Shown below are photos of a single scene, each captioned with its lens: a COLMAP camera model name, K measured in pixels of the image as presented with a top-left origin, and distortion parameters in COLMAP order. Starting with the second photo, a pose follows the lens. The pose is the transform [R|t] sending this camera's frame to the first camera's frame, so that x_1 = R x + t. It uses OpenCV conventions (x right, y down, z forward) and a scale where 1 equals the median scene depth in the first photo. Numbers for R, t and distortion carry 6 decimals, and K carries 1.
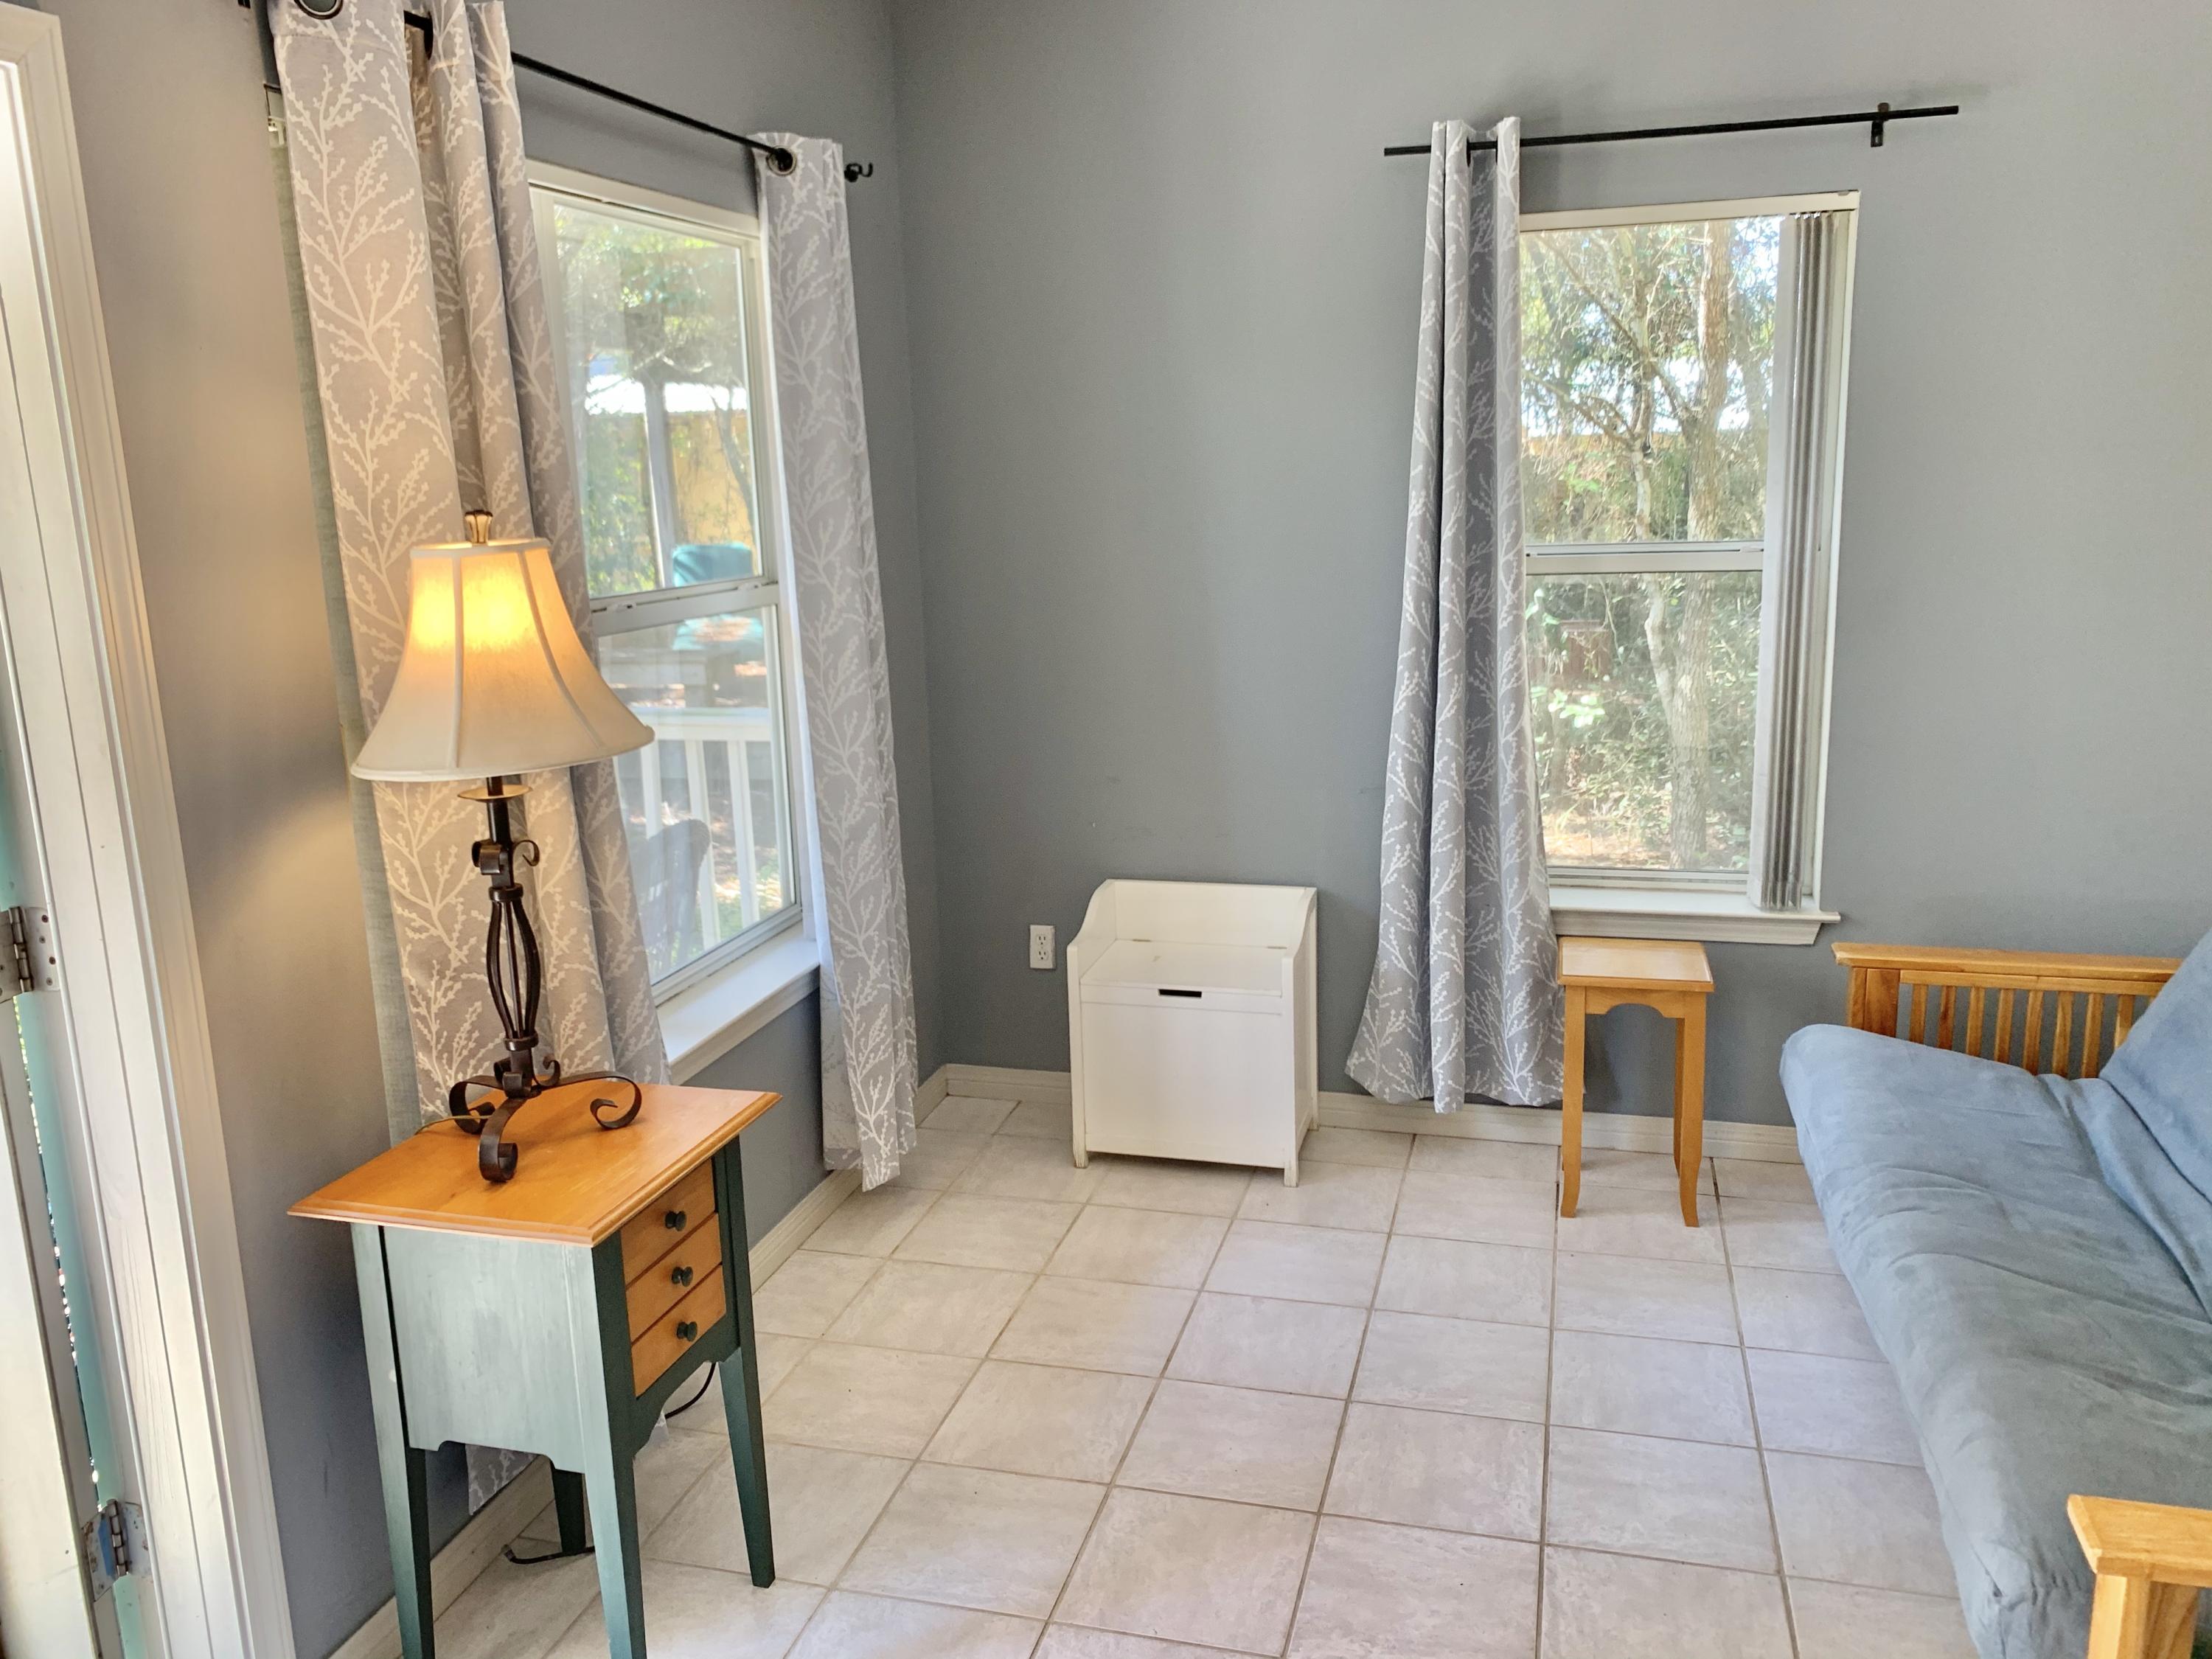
lens RADIAL K [[1674.2, 0, 1095.2], [0, 1674.2, 807.2], [0, 0, 1]] dist [0.014757, -0.022825]
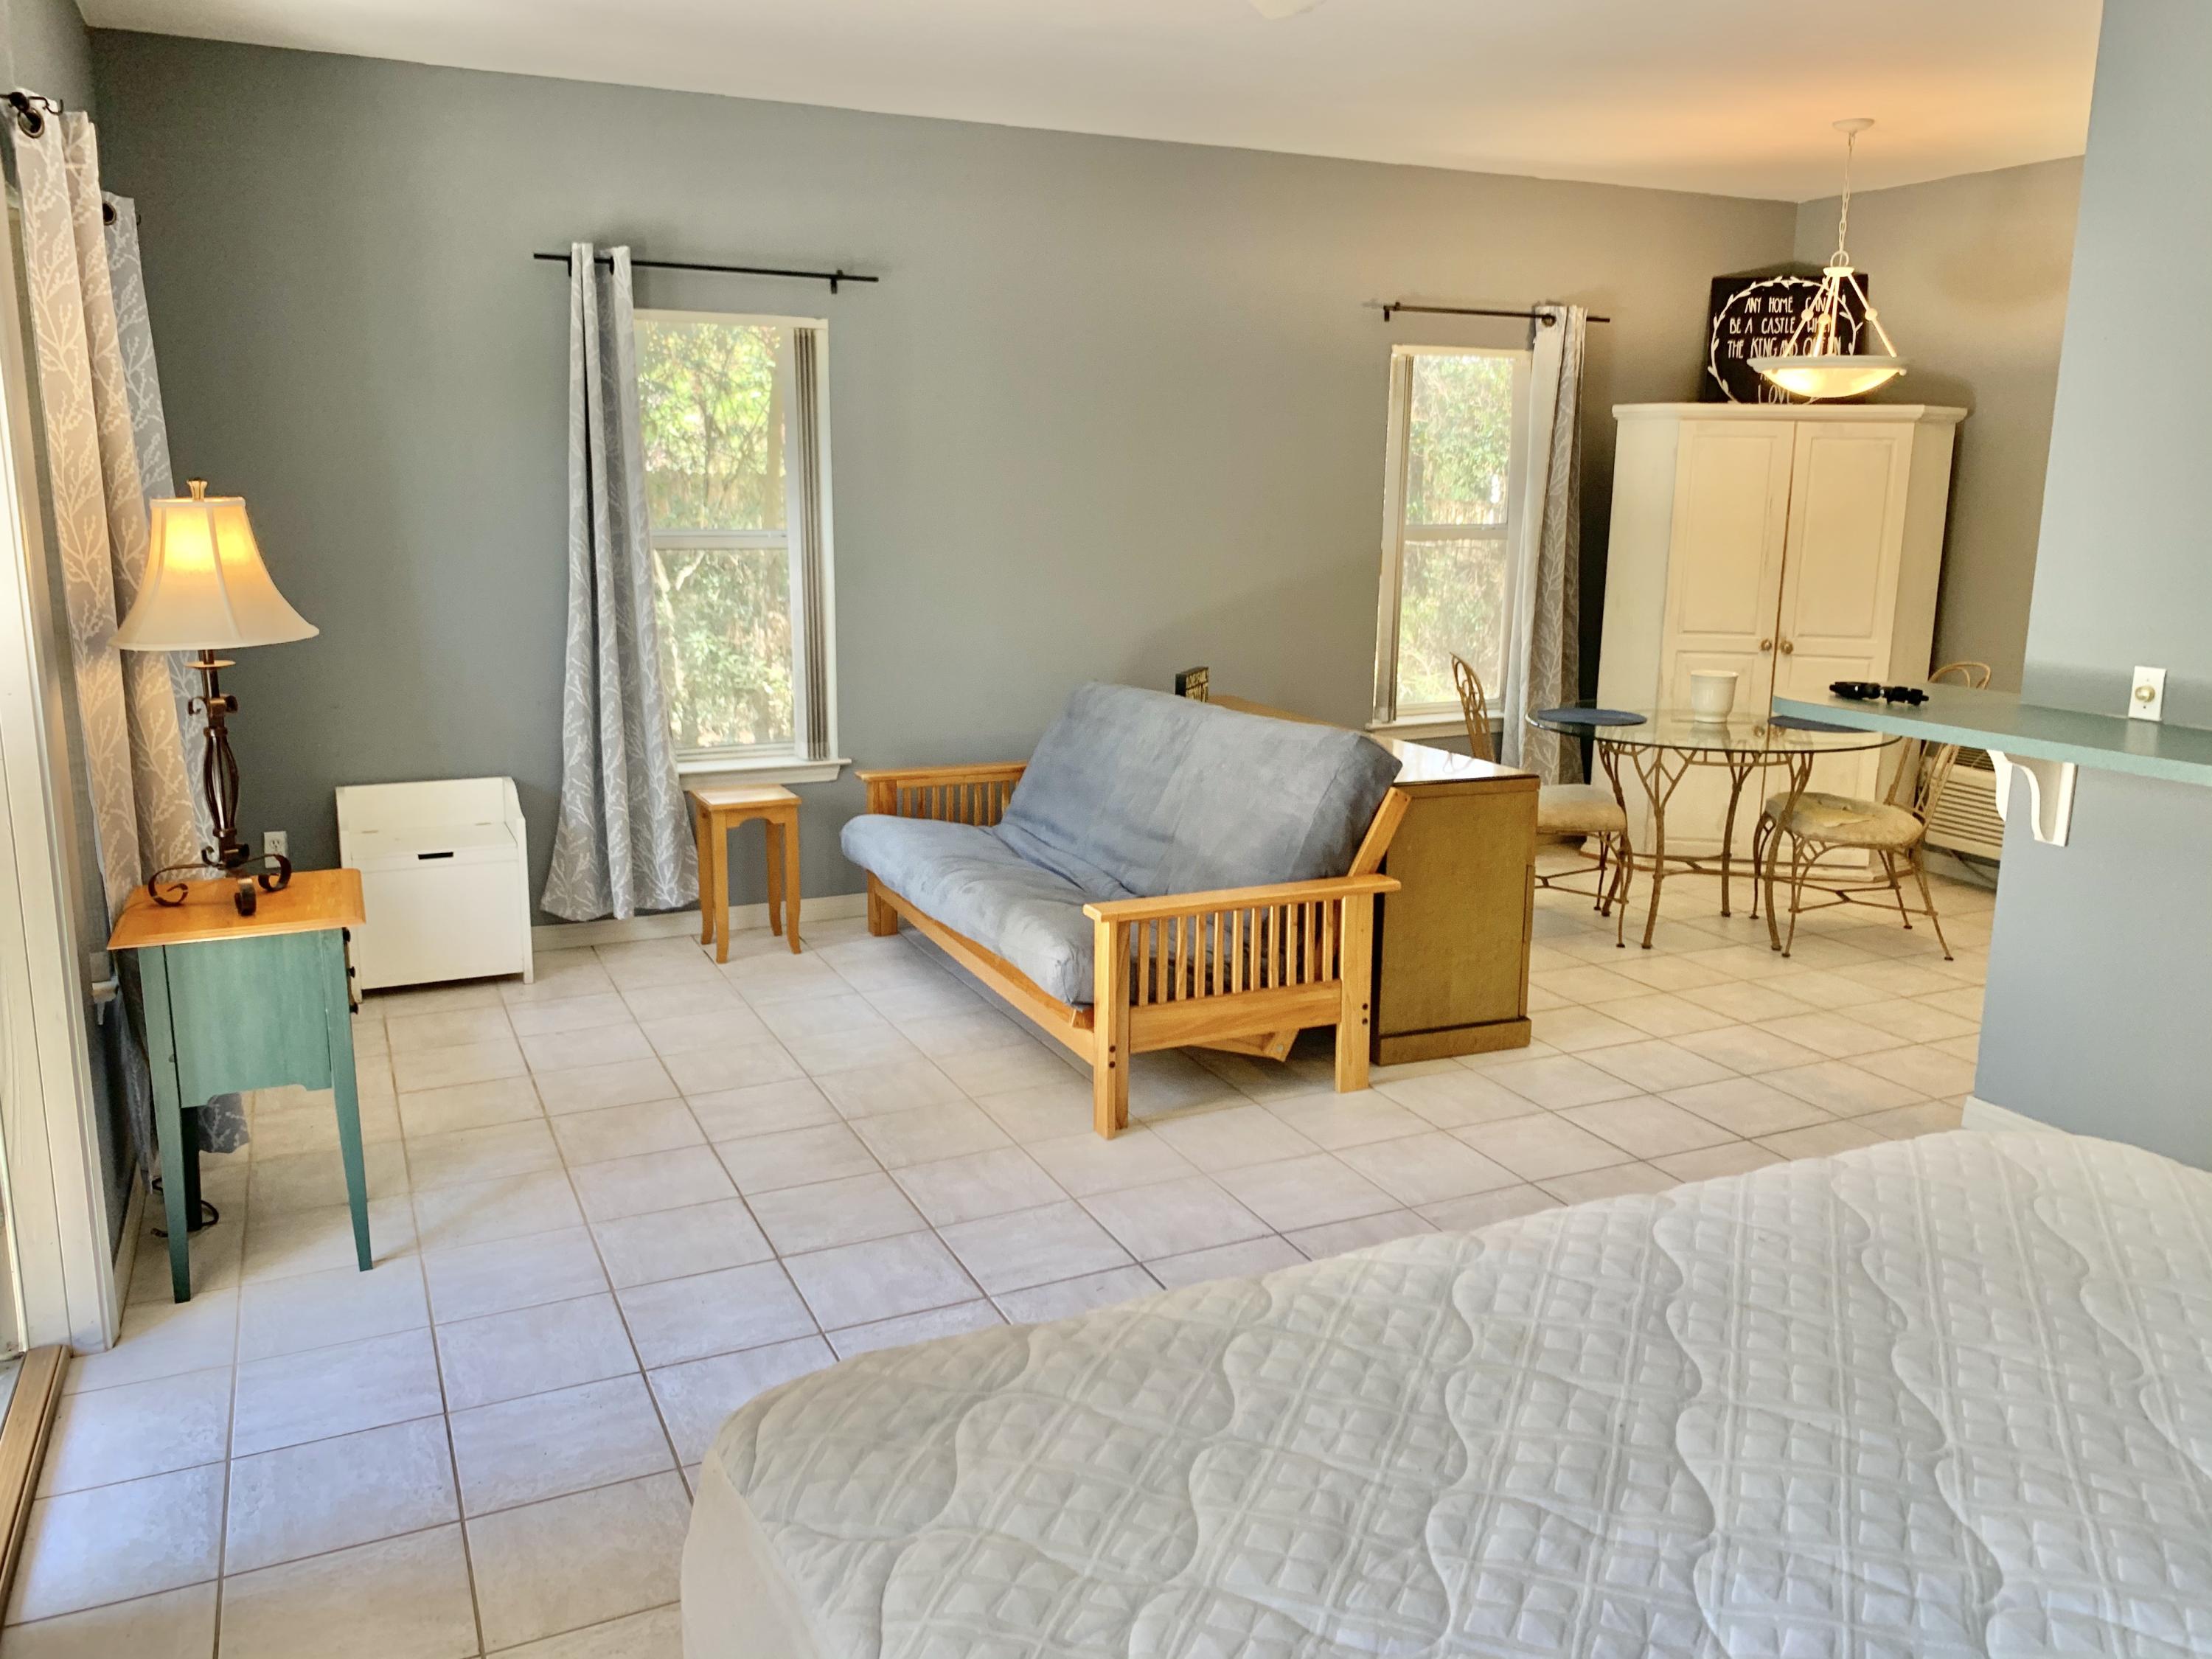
lens RADIAL K [[1674.2, 0, 1100.4], [0, 1674.2, 817.2], [0, 0, 1]] dist [0.014757, -0.022825]
pose [[0.755551, -0.094088, 0.648298, -0.481481], [0.097479, 0.994762, 0.030765, 0.104598], [-0.647797, 0.039951, 0.760765, -0.437396]]
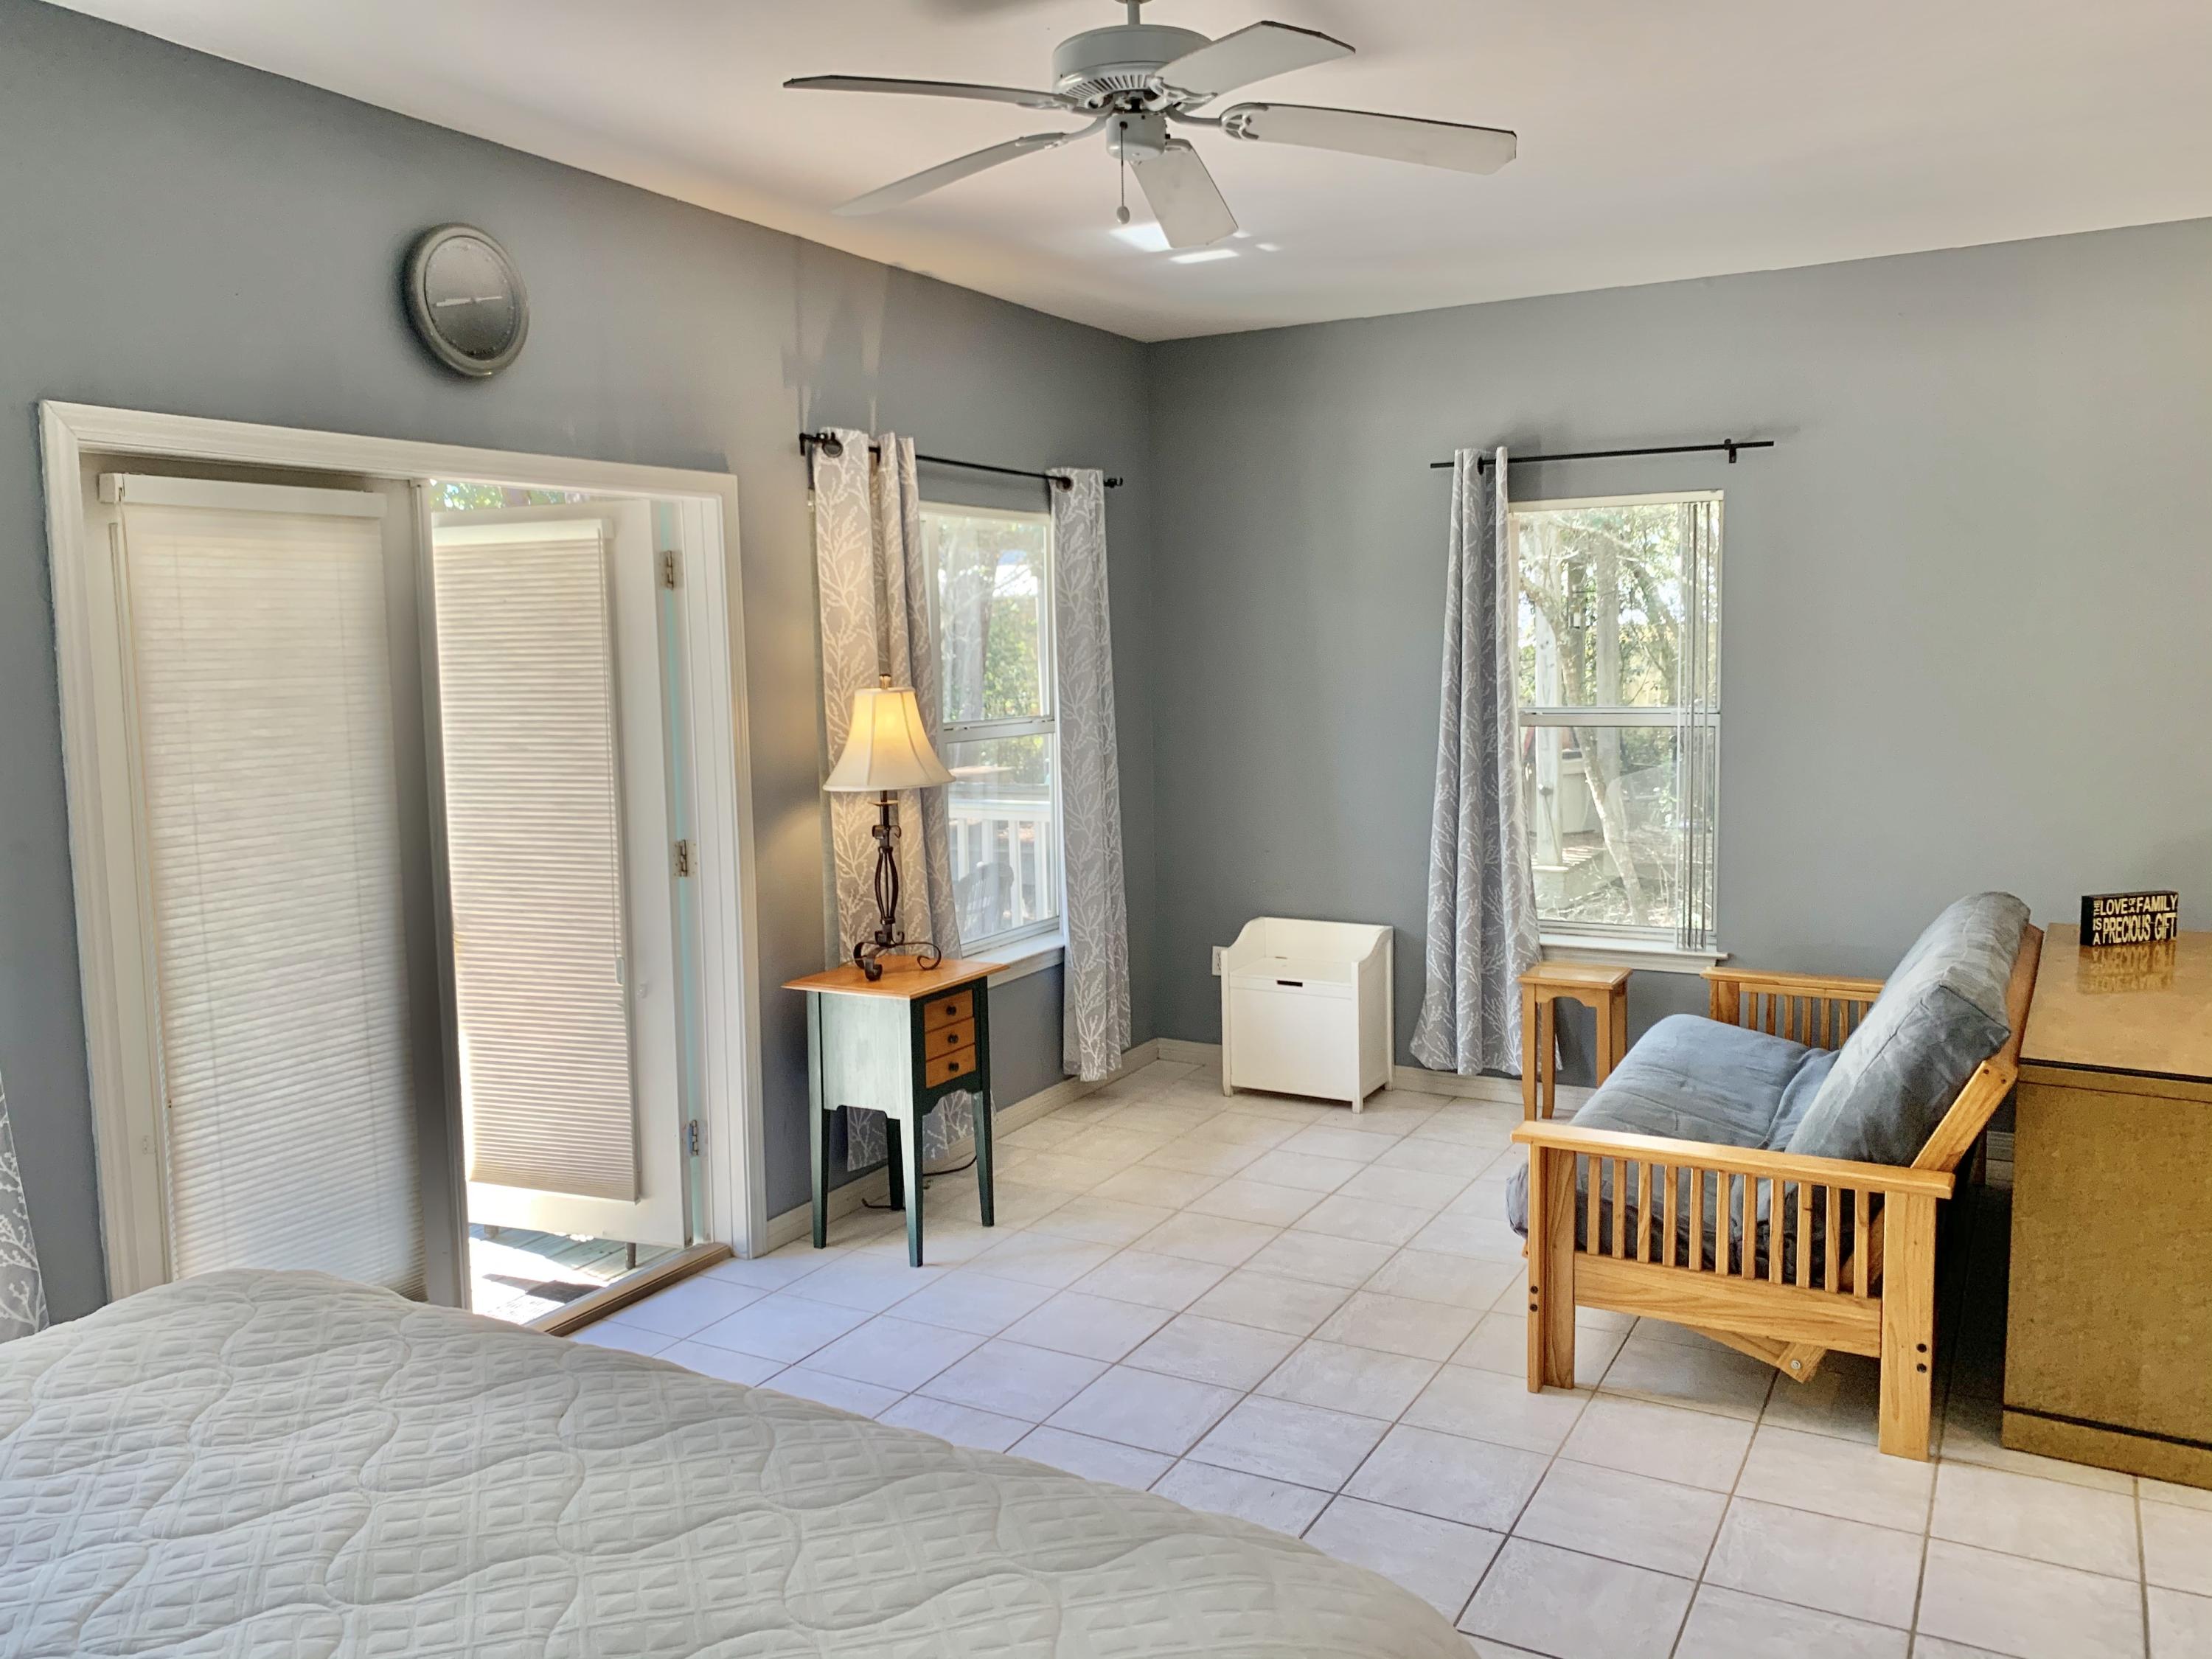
lens RADIAL K [[1674.2, 0, 1097.4], [0, 1674.2, 815.8], [0, 0, 1]] dist [0.014757, -0.022825]
pose [[0.972169, 0.035292, -0.231607, 0.265295], [-0.056957, 0.994532, -0.087531, 0.116487], [0.227251, 0.098286, 0.968864, -0.663313]]
